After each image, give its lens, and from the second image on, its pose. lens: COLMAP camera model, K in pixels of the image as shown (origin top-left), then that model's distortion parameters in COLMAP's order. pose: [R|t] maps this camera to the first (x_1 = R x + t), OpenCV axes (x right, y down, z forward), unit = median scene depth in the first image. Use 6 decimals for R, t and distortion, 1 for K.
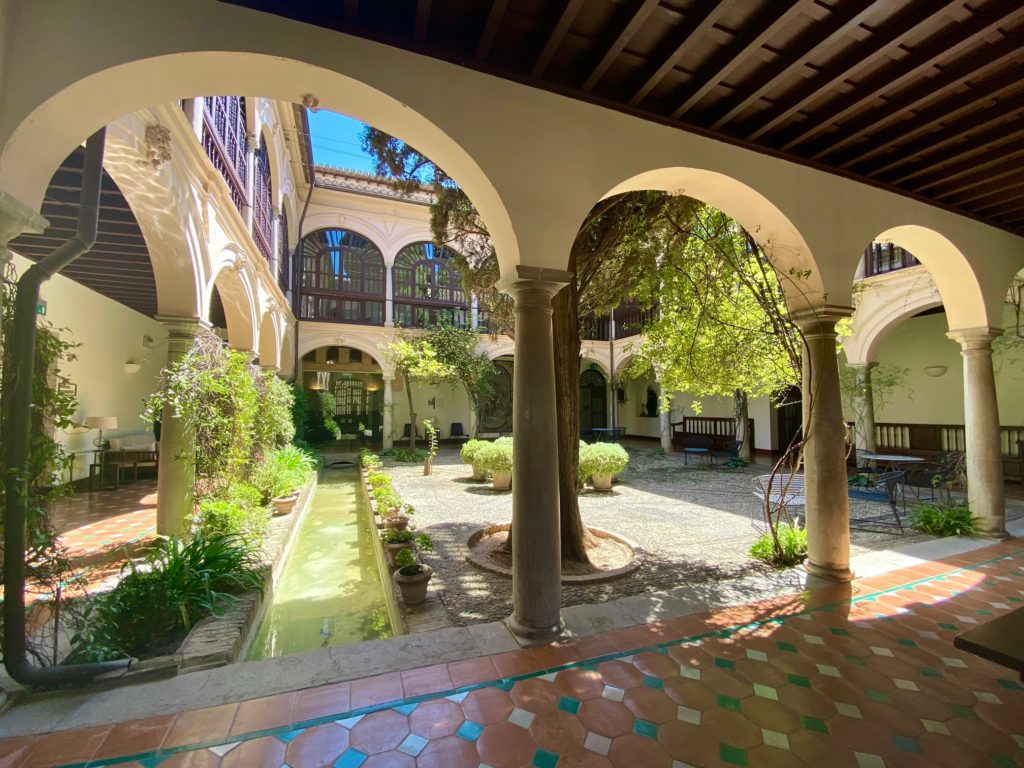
lens RADIAL K [[416.2, 0, 505.6], [0, 416.2, 384.3], [0, 0, 1]] dist [0.001256, 0.000053]
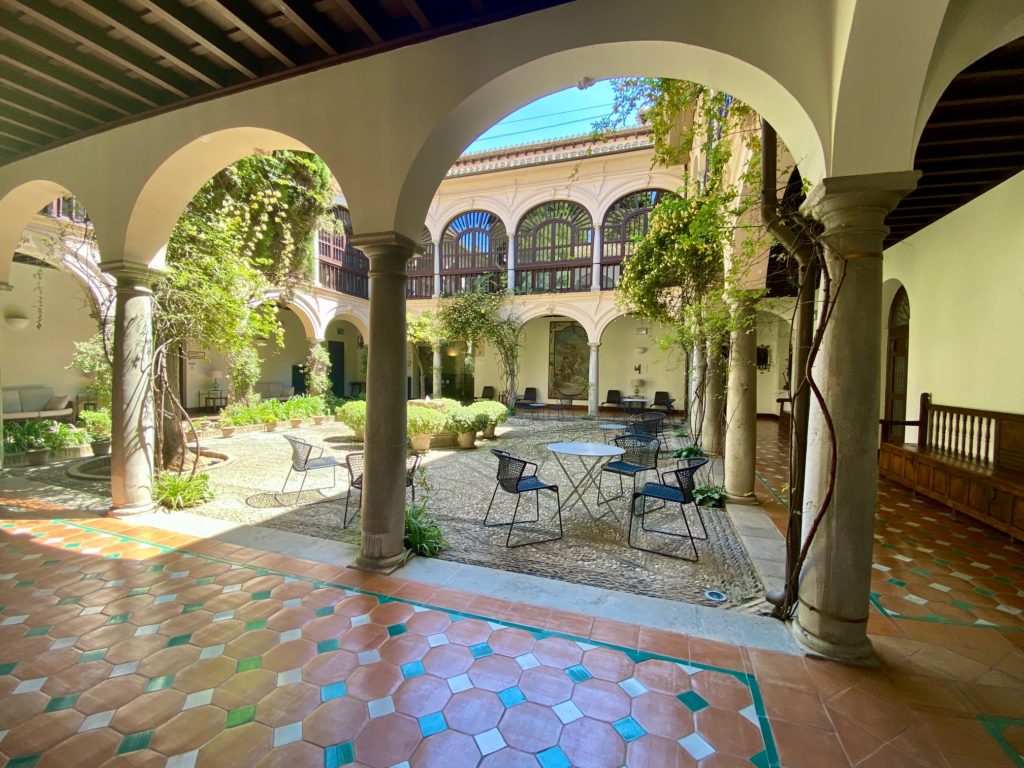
lens RADIAL K [[416.2, 0, 505.6], [0, 416.2, 384.3], [0, 0, 1]] dist [0.001256, 0.000053]
pose [[0.764686, 0.033707, -0.643521, 0.687861], [0.024787, 0.996353, 0.081643, 0.011860], [0.643927, -0.078382, 0.761062, 0.253352]]
